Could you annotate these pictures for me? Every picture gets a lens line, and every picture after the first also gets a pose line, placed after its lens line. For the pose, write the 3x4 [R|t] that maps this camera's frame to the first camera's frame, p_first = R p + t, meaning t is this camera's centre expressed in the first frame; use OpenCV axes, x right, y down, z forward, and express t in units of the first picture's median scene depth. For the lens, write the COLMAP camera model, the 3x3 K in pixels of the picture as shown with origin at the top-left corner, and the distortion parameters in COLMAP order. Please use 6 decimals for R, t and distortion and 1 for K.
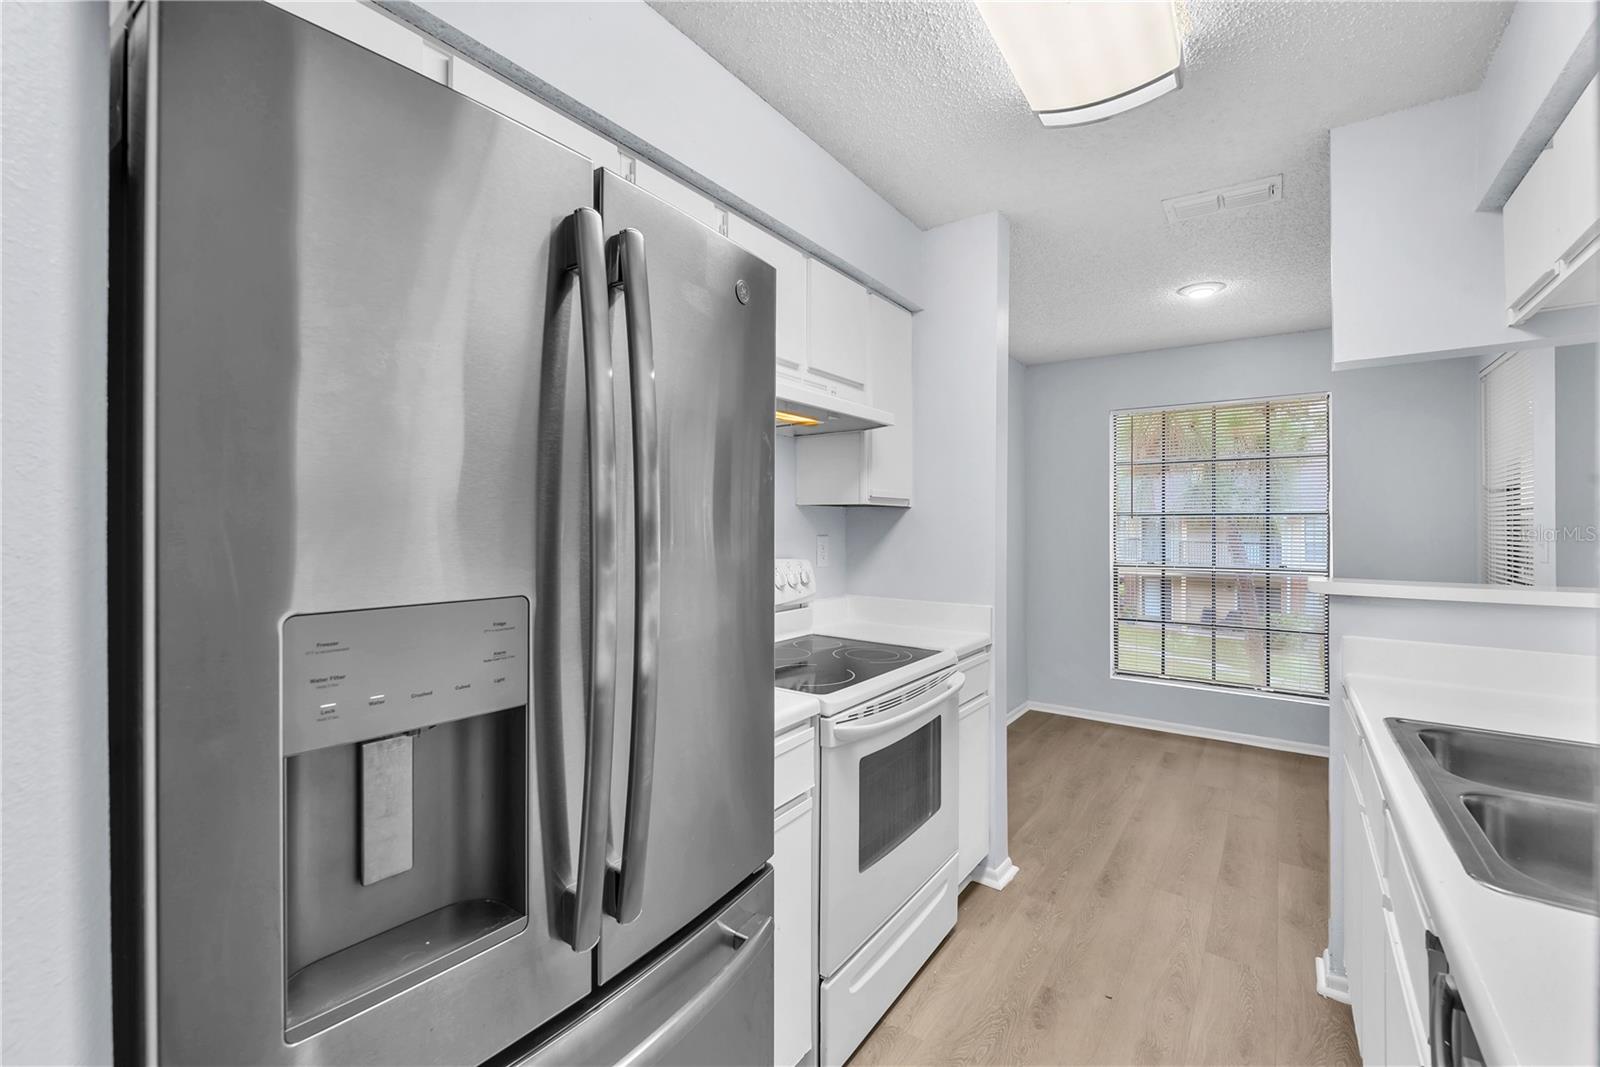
lens RADIAL K [[680.2, 0, 800.0], [0, 680.2, 533.5], [0, 0, 1]] dist [0.000610, -0.000023]
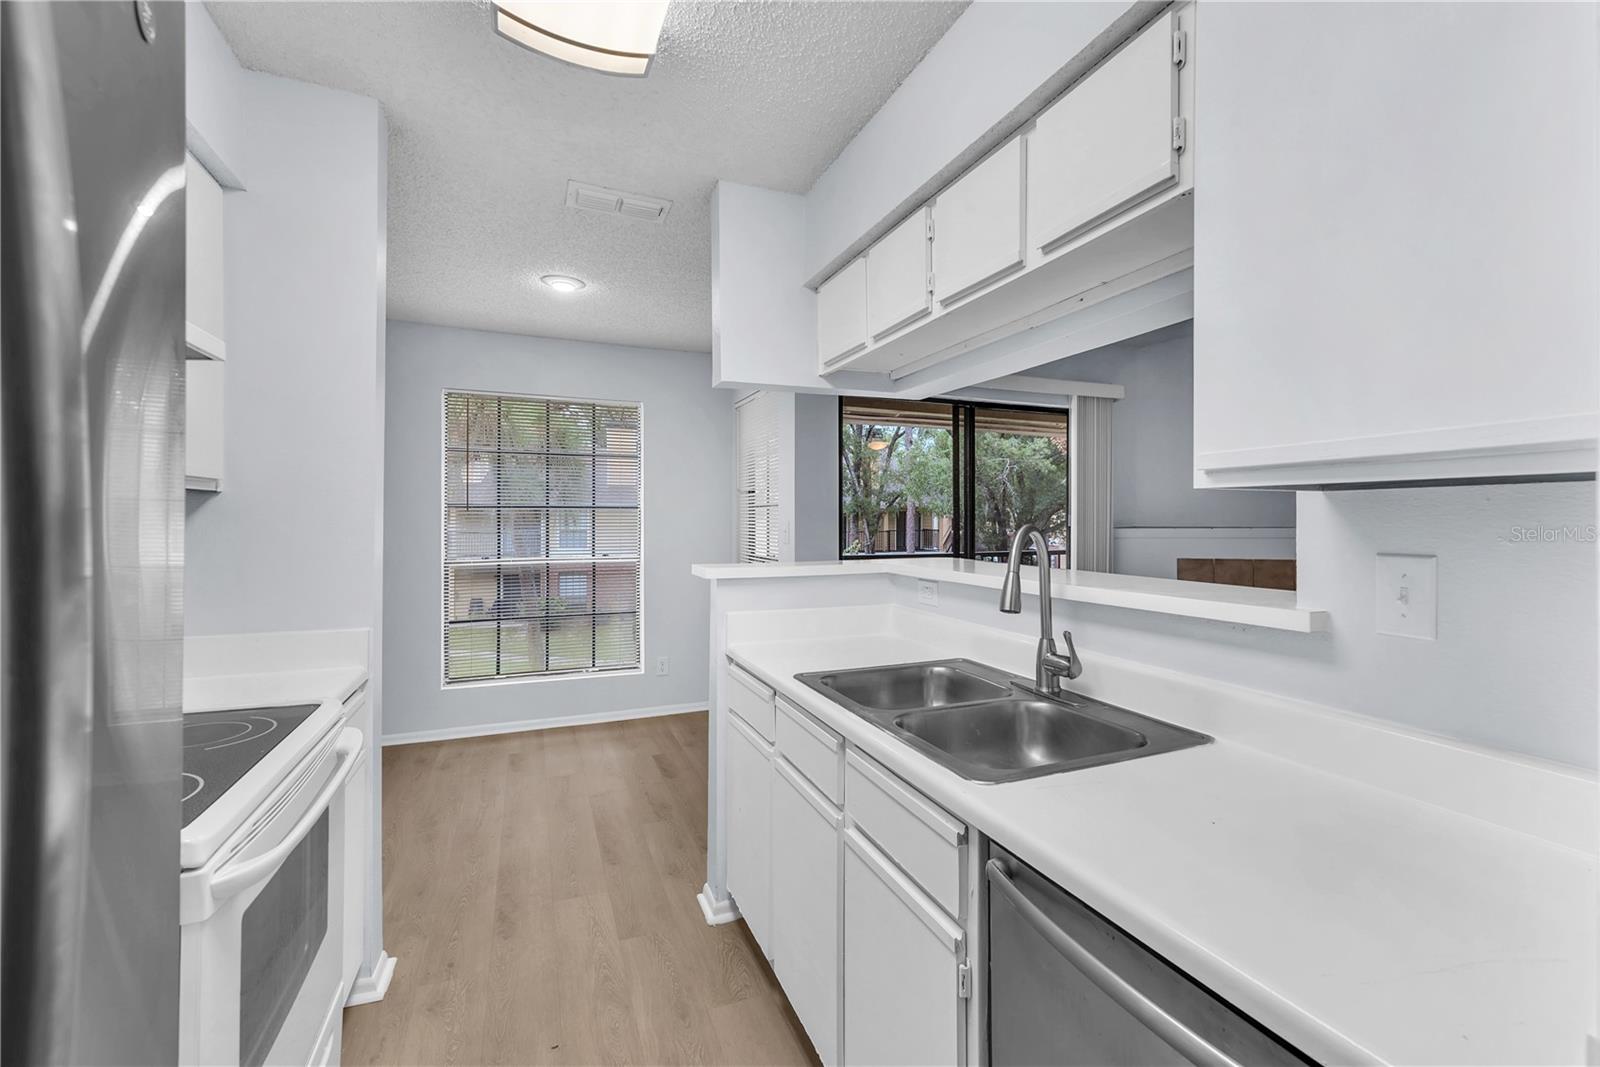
lens RADIAL K [[696.1, 0, 837.7], [0, 696.1, 523.1], [0, 0, 1]] dist [-0.007883, -0.000512]
pose [[0.509320, -0.007788, 0.860542, -0.101914], [0.008830, 0.999954, 0.003824, -0.006966], [-0.860532, 0.005651, 0.509365, 0.158771]]
